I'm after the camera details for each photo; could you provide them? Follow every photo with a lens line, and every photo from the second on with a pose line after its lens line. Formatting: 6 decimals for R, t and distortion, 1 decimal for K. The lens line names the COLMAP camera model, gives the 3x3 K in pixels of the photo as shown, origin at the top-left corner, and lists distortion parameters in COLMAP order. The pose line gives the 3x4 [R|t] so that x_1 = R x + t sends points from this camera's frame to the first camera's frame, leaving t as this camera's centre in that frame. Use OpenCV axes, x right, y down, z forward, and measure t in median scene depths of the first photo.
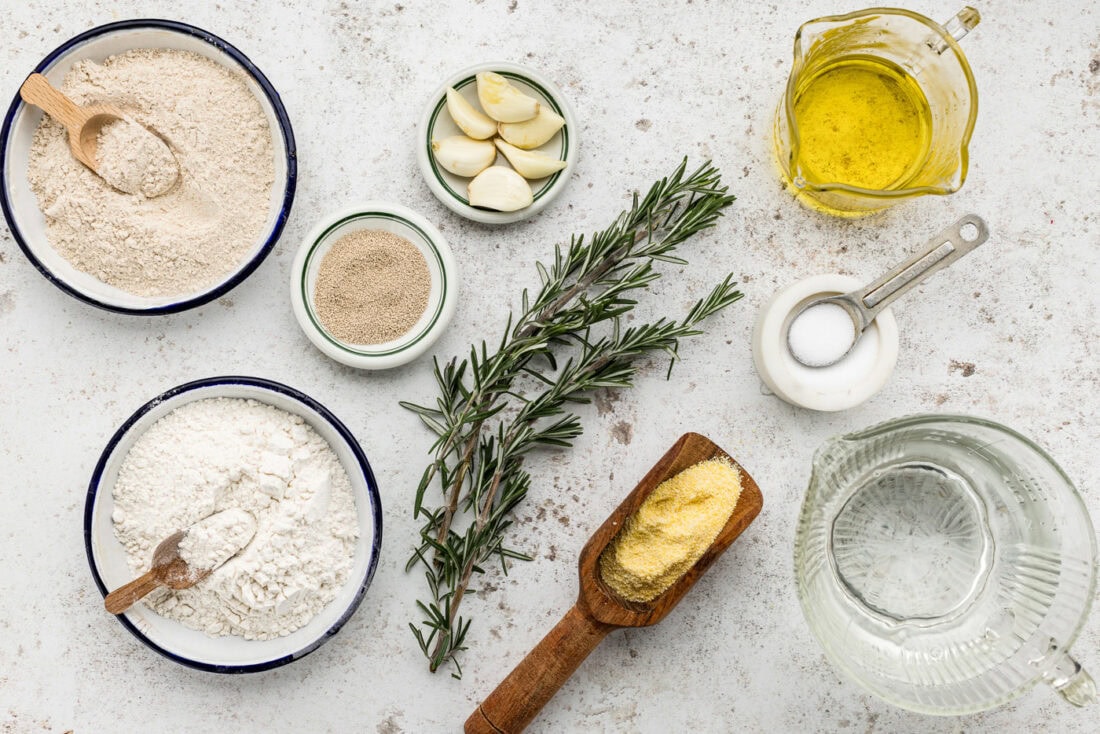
lens RADIAL K [[6290.6, 0, 548.6], [0, 6290.6, 365.2], [0, 0, 1]] dist [-0.716867, 0.000000]
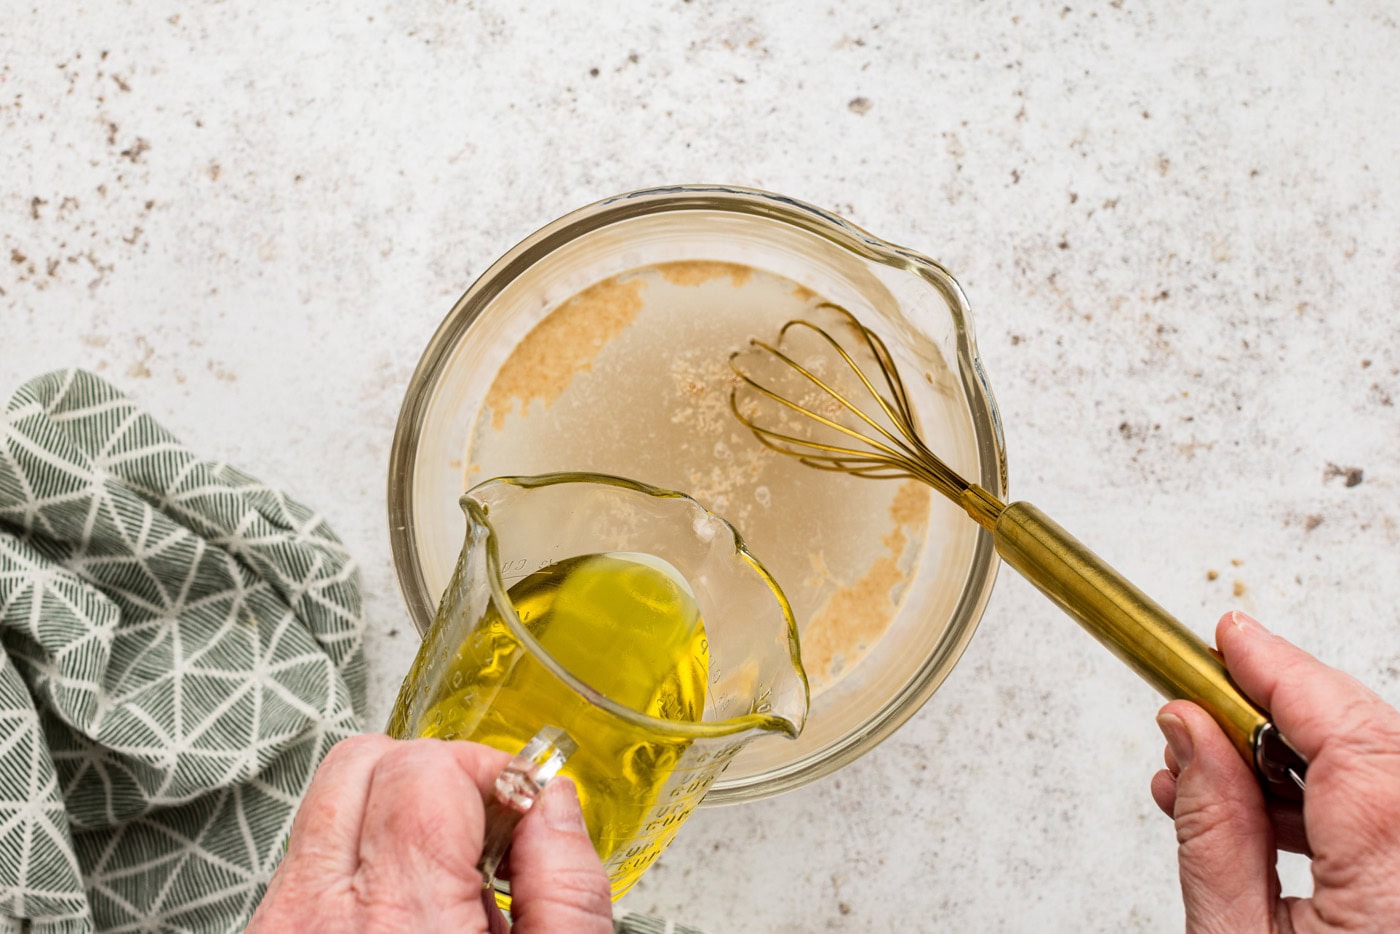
lens RADIAL K [[8006.2, 0, 702.6], [0, 8006.2, 471.1], [0, 0, 1]] dist [-0.716867, 0.000000]
pose [[0.999995, -0.000022, -0.003001, 0.001155], [0.000026, 0.999999, 0.001265, -0.001005], [0.003001, -0.001265, 0.999995, 0.162800]]
